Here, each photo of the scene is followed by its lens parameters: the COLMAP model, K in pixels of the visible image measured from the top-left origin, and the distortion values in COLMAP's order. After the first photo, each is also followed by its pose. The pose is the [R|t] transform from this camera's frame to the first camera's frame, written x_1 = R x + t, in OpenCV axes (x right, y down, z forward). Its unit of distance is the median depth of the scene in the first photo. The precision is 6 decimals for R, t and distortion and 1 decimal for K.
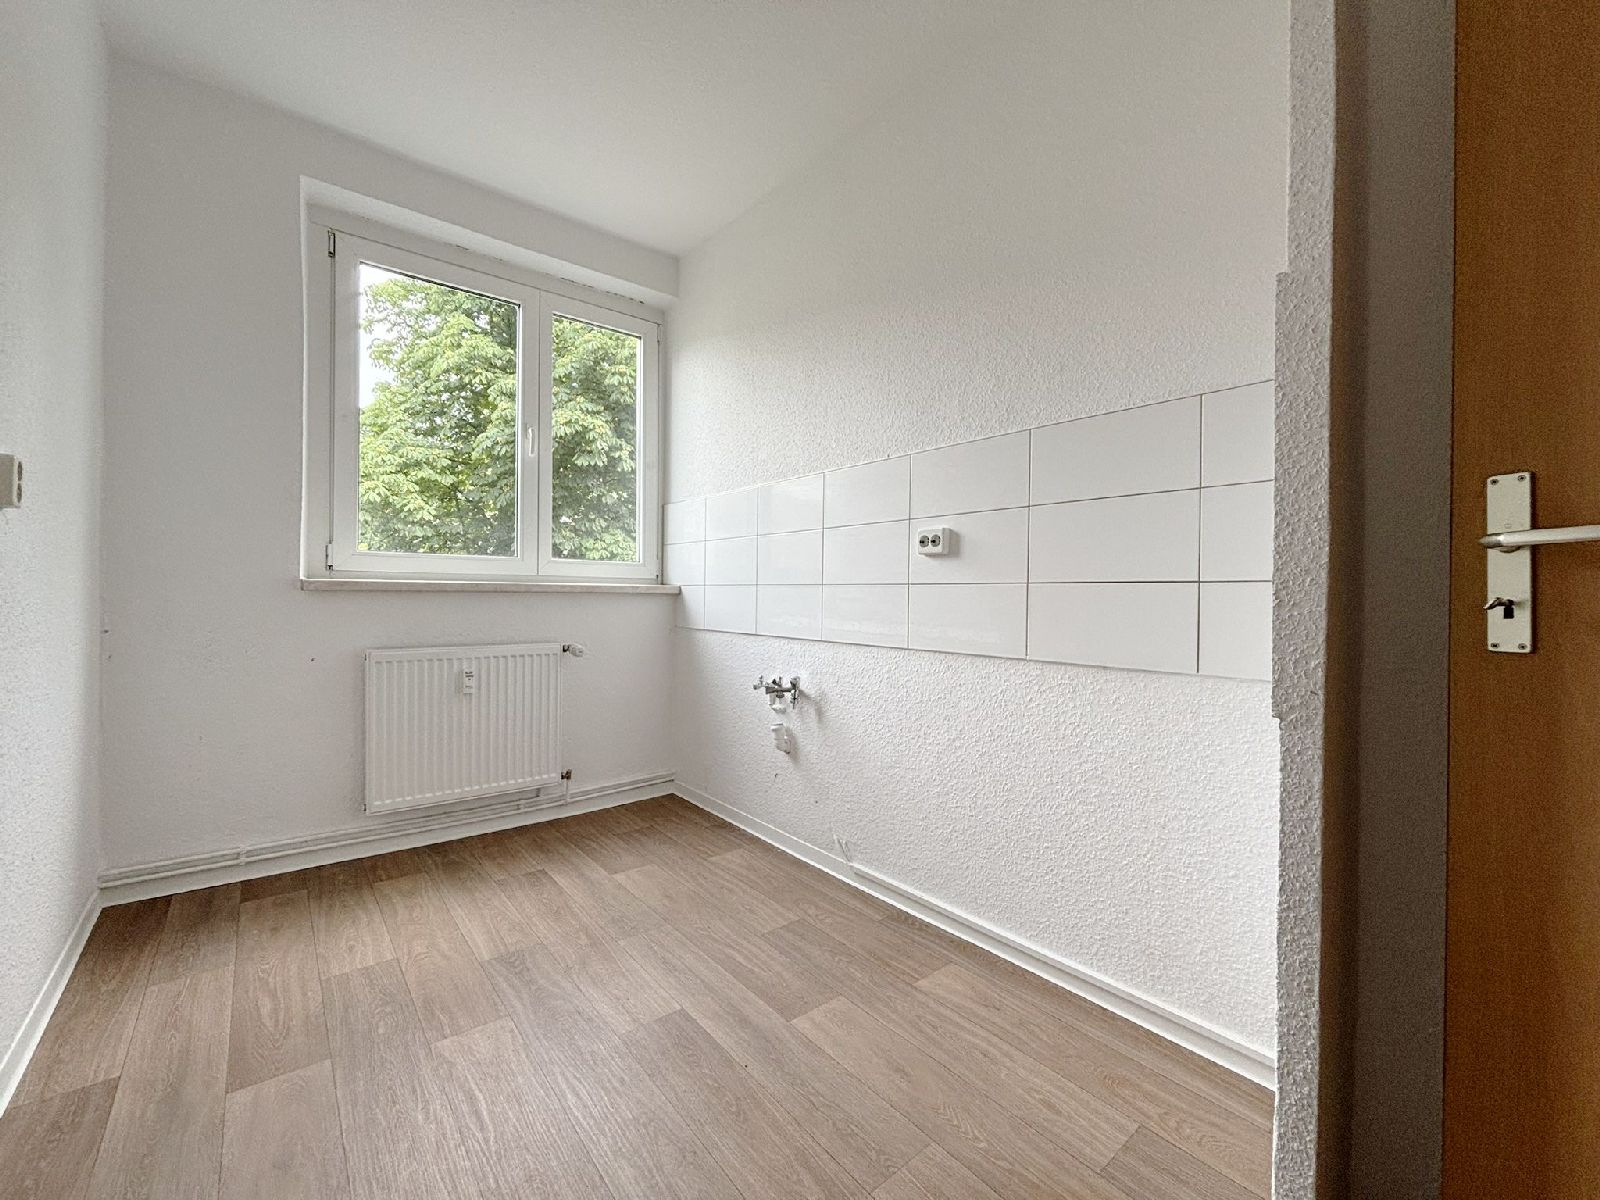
lens RADIAL K [[632.4, 0, 800.0], [0, 632.4, 600.0], [0, 0, 1]] dist [-0.000290, 0.000014]
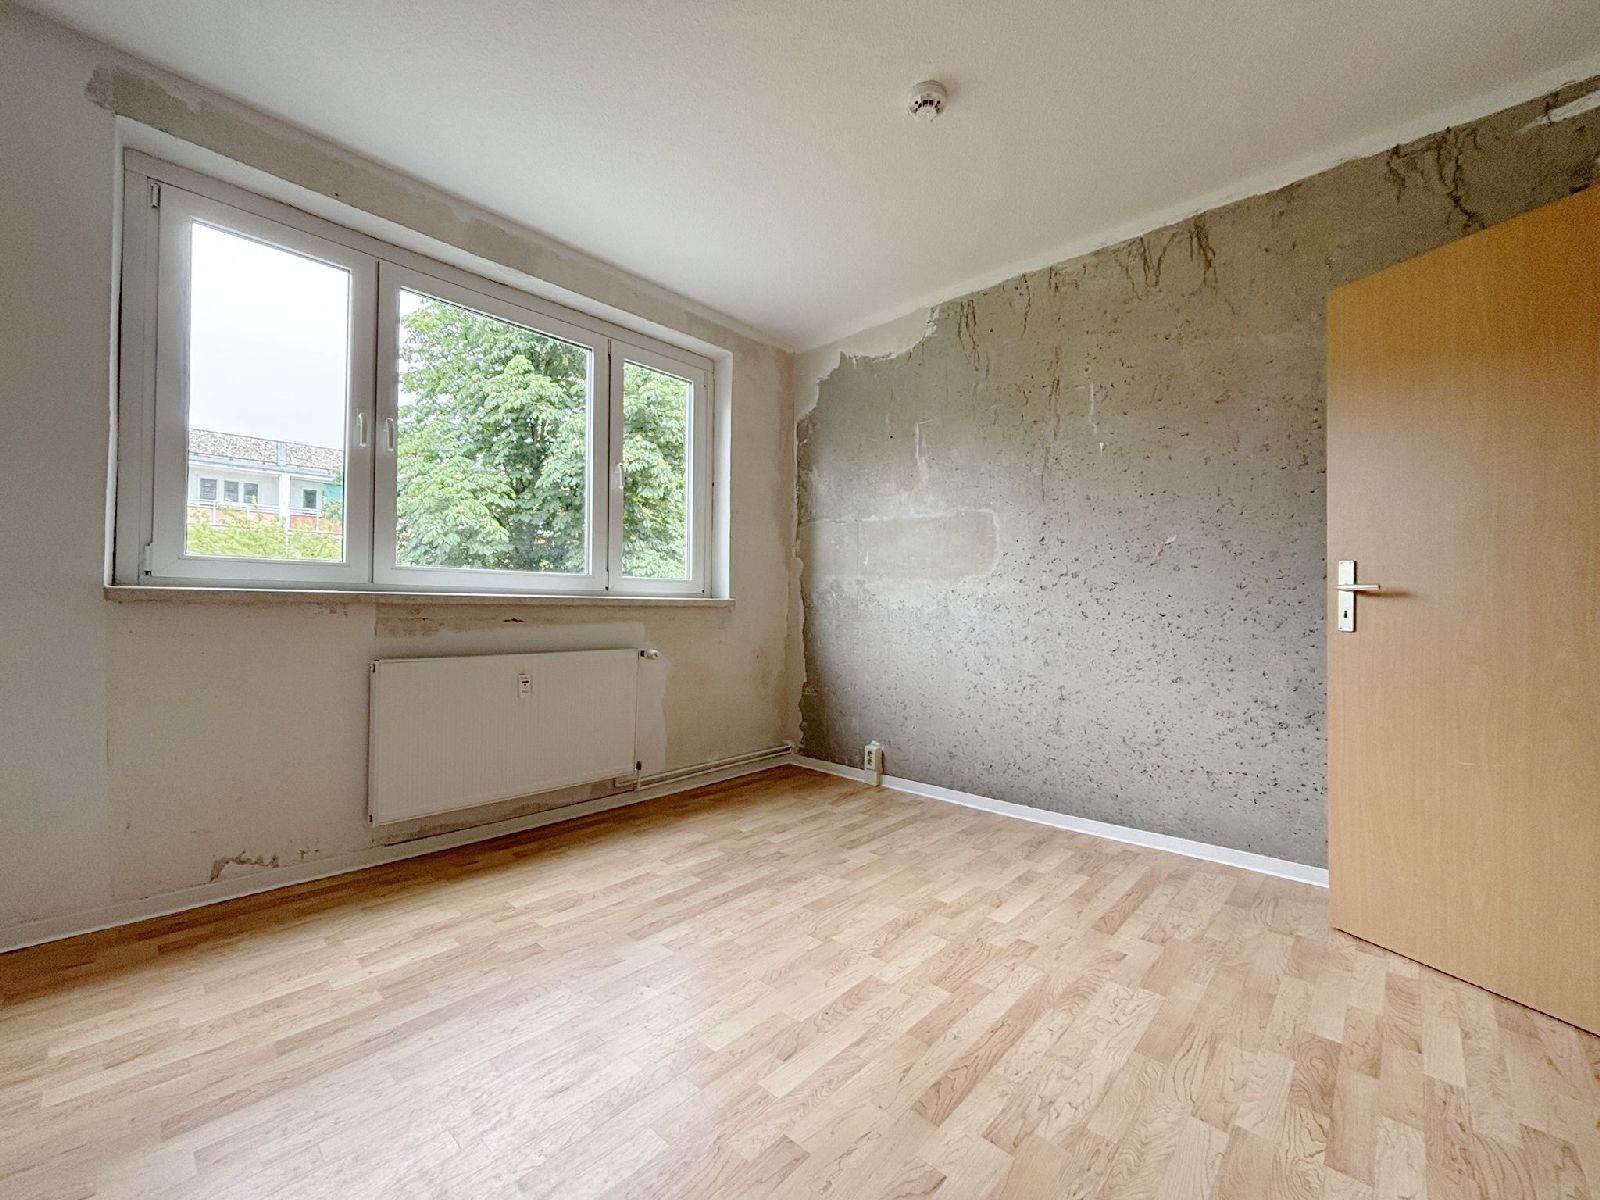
lens RADIAL K [[657.2, 0, 800.0], [0, 657.2, 600.0], [0, 0, 1]] dist [0.009651, 0.000475]
pose [[0.988292, 0.004808, 0.152498, -0.242837], [-0.001869, 0.999810, -0.019408, -0.001963], [-0.152563, 0.018896, 0.988113, -0.217231]]
